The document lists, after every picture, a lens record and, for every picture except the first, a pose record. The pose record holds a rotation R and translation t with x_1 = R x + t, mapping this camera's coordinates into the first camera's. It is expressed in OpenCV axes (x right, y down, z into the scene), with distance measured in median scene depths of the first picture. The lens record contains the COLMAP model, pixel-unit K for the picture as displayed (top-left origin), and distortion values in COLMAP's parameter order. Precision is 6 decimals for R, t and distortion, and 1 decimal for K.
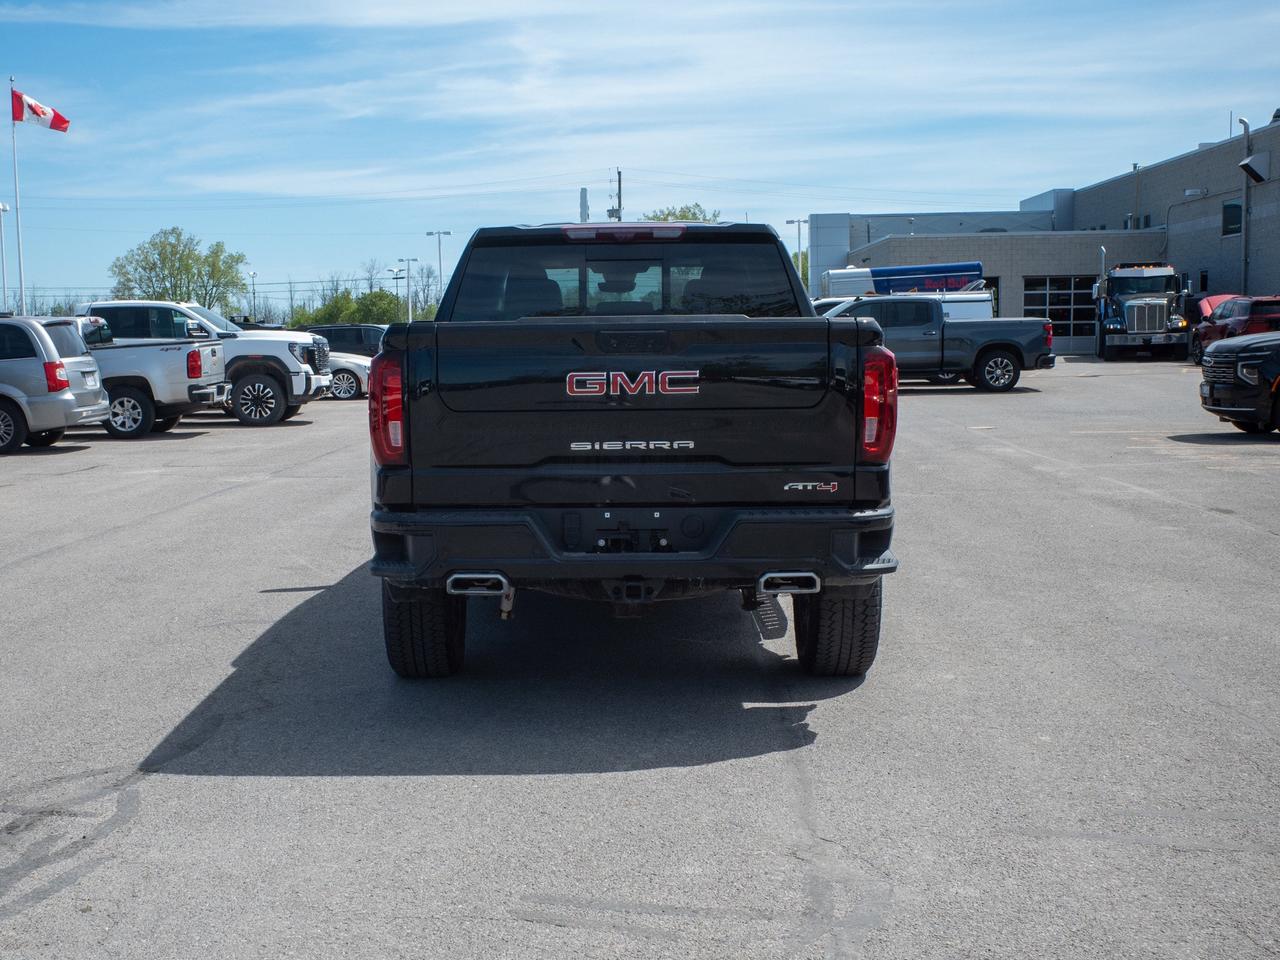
lens RADIAL K [[1977.2, 0, 618.0], [0, 1977.2, 480.5], [0, 0, 1]] dist [-0.070567, 0.029995]
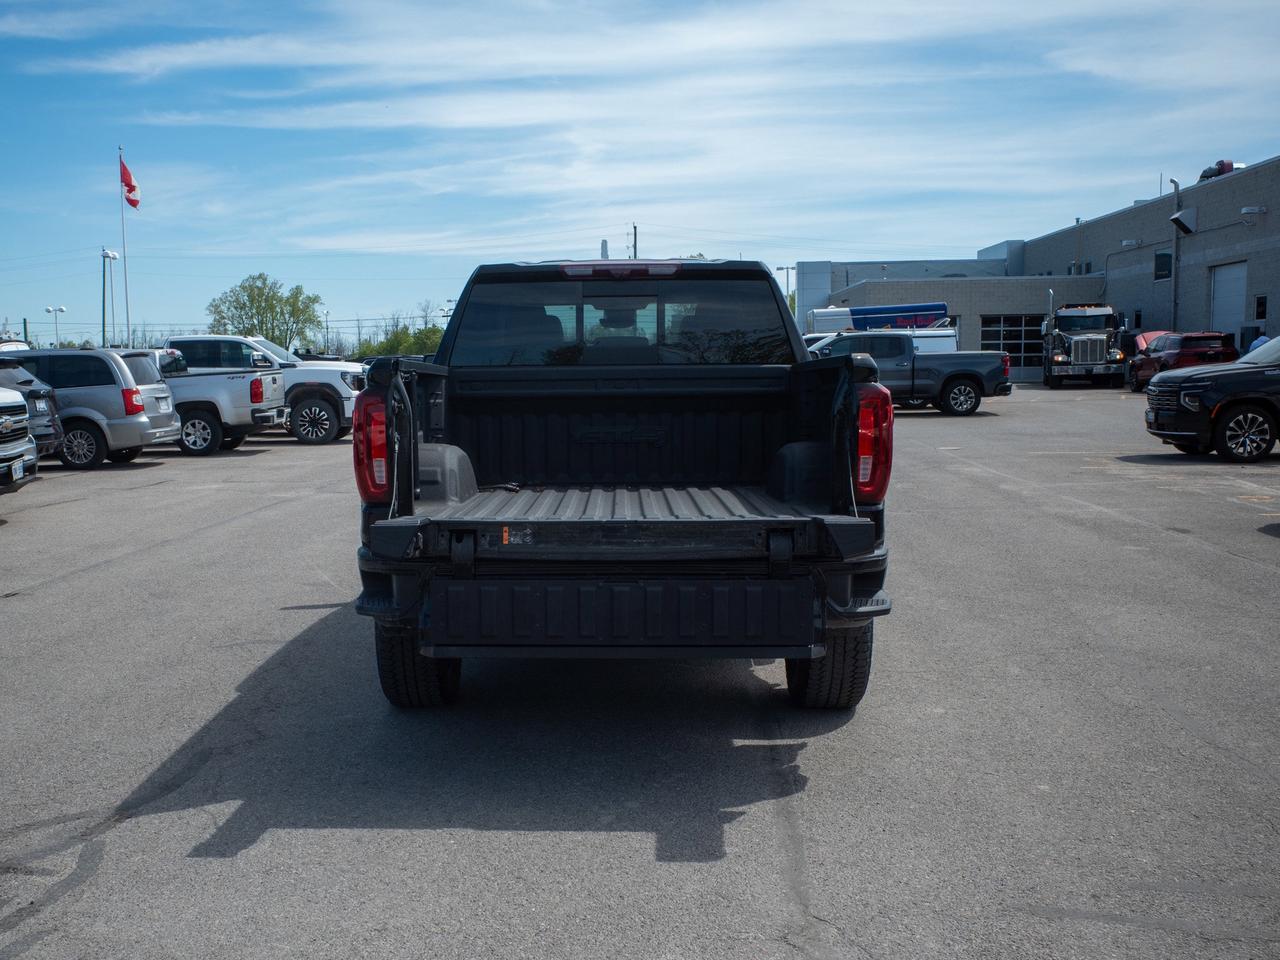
lens RADIAL K [[1622.2, 0, 578.1], [0, 1622.2, 494.5], [0, 0, 1]] dist [-0.076345, 0.109946]
pose [[0.999340, 0.004683, -0.036029, 0.005446], [-0.004427, 0.999964, 0.007185, -0.006504], [0.036062, -0.007021, 0.999325, 0.070611]]
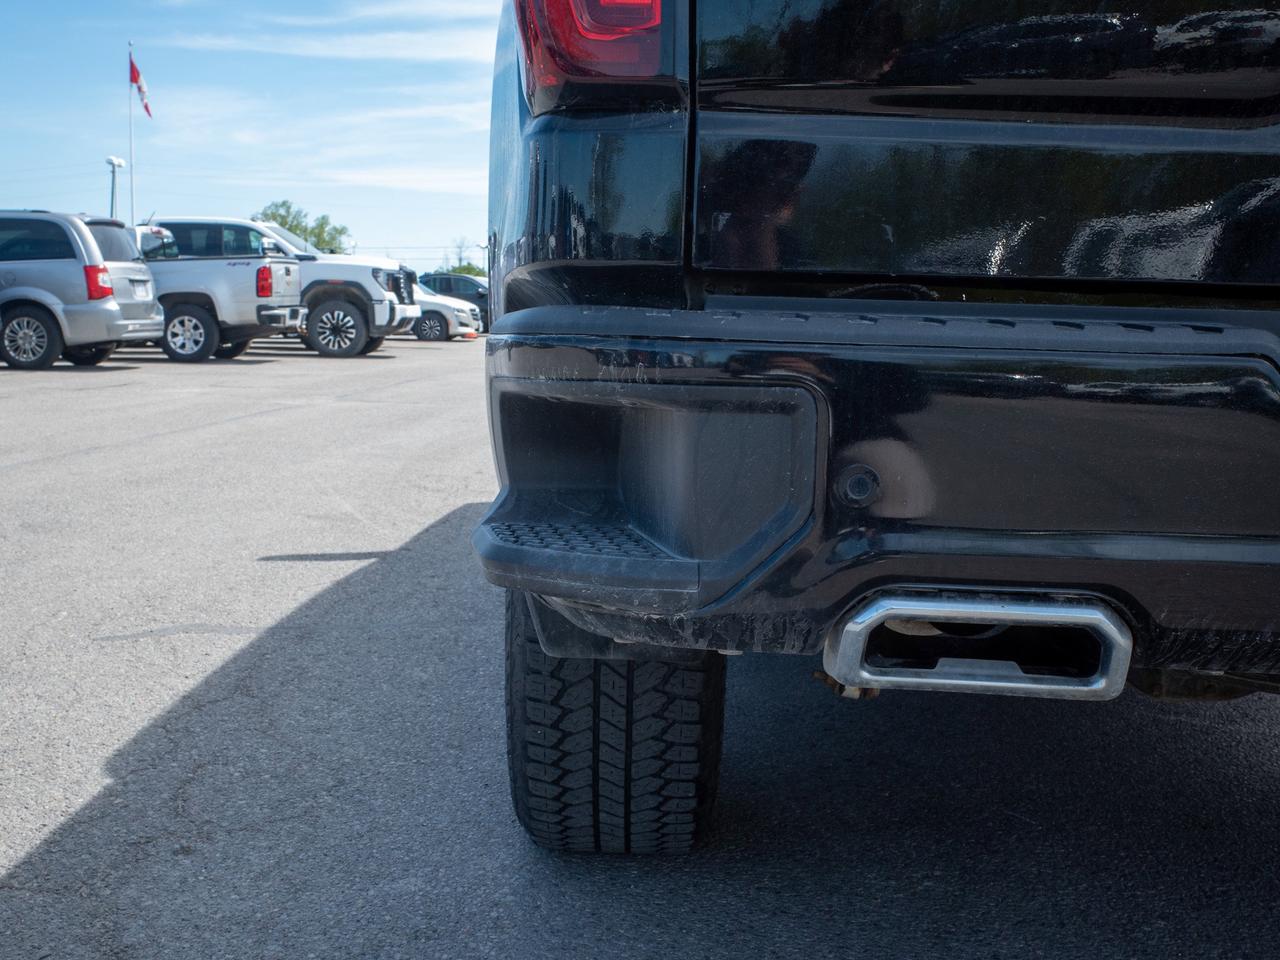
lens RADIAL K [[1572.5, 0, 603.0], [0, 1572.5, 504.4], [0, 0, 1]] dist [-0.057769, 0.000911]
pose [[0.998883, 0.038210, -0.027780, -0.038780], [-0.037236, 0.998701, 0.034780, 0.011699], [0.029073, -0.033707, 0.999009, 0.297698]]
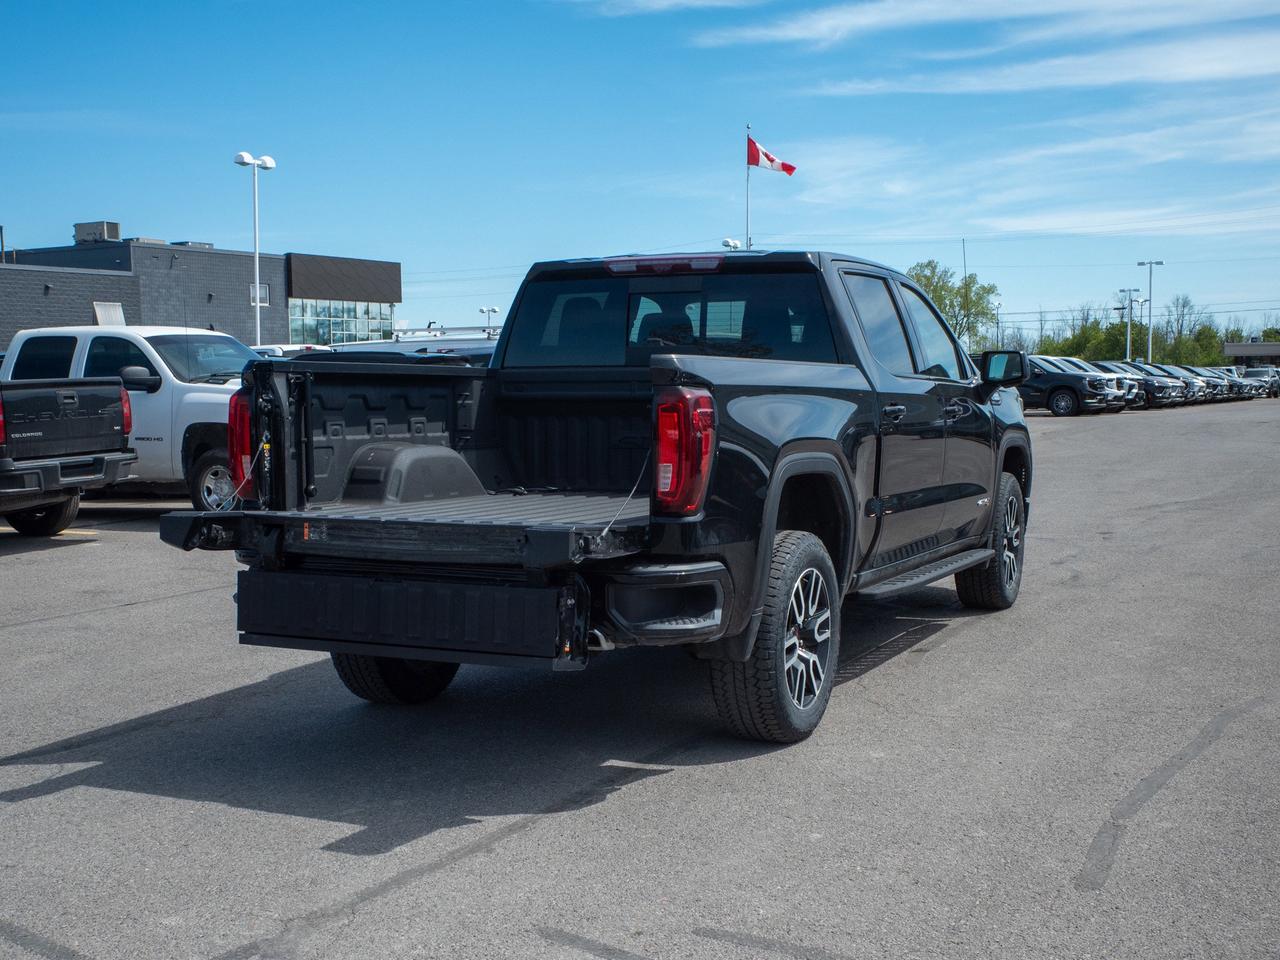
lens RADIAL K [[1841.9, 0, 573.1], [0, 1841.9, 586.5], [0, 0, 1]] dist [-0.061951, 0.049130]
pose [[0.884691, 0.061080, -0.462160, 0.175797], [-0.038697, 0.997580, 0.057767, -0.008369], [0.464570, -0.033222, 0.884913, 0.080596]]
